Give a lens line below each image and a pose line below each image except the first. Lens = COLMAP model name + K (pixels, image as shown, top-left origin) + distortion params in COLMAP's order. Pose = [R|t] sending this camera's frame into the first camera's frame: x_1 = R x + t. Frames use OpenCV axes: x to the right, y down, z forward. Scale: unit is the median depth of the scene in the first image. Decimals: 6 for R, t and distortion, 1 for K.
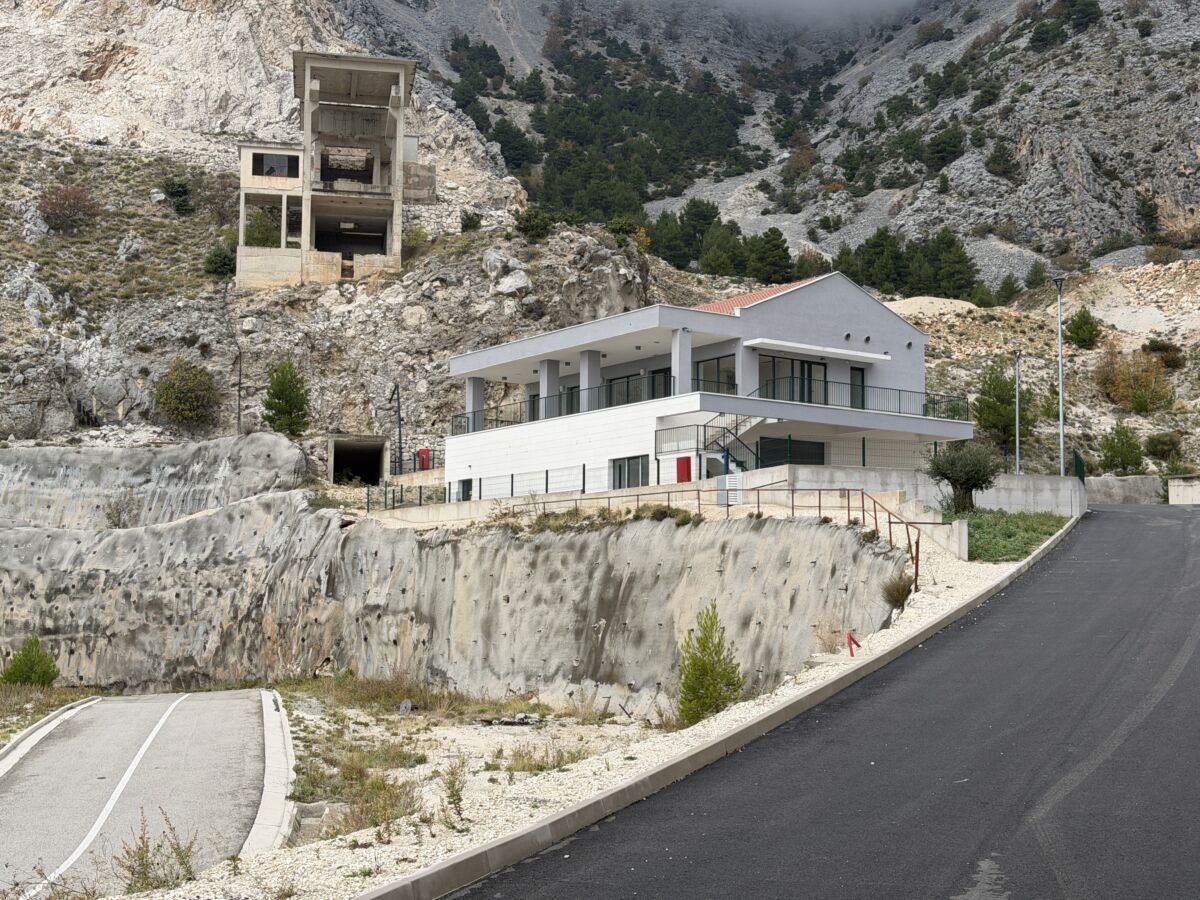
lens RADIAL K [[1722.2, 0, 570.9], [0, 1722.2, 434.5], [0, 0, 1]] dist [0.090460, 0.000000]
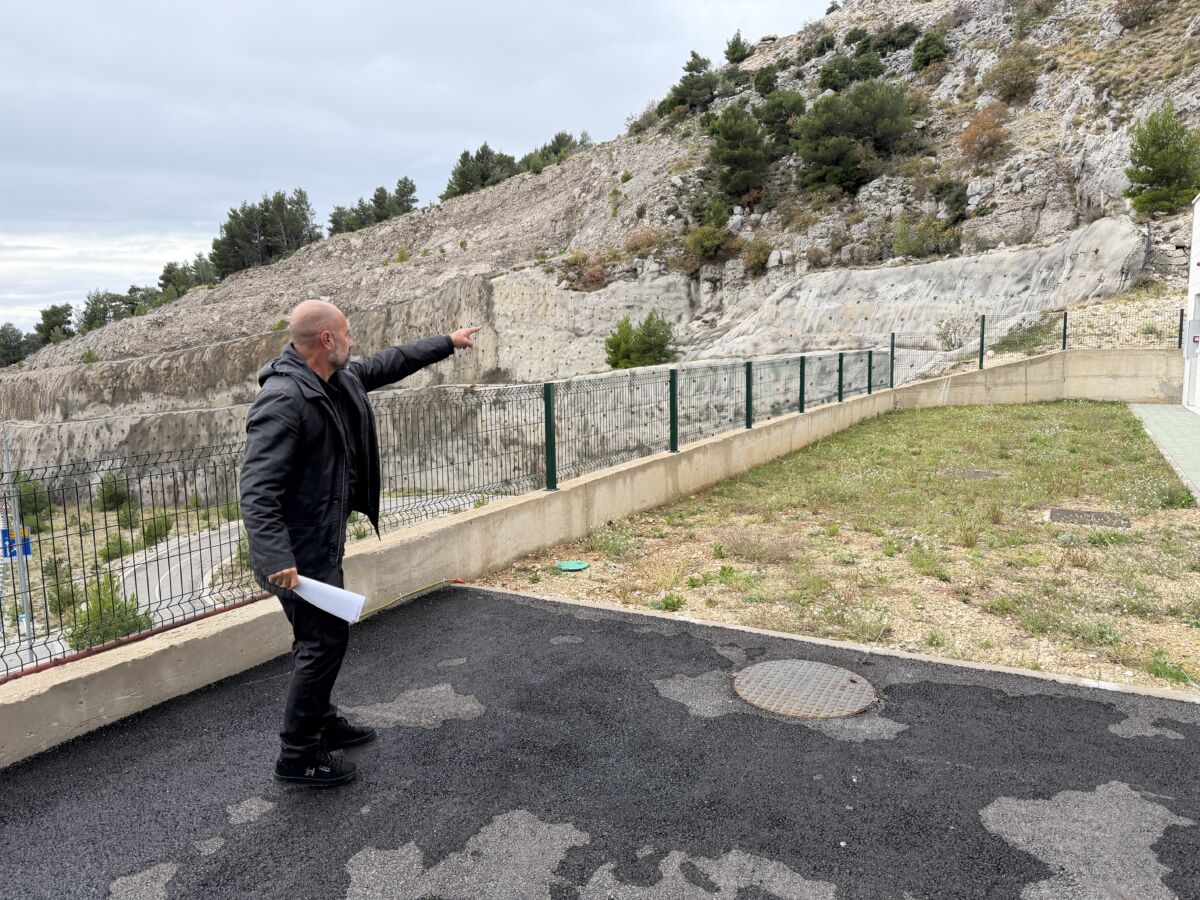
lens RADIAL K [[859.8, 0, 590.6], [0, 859.8, 452.0], [0, 0, 1]] dist [0.079591, -0.055414]
pose [[0.475266, 0.088990, -0.875330, 0.033550], [0.124392, 0.978083, 0.166976, 0.003382], [0.871004, -0.188242, 0.453780, 0.339314]]
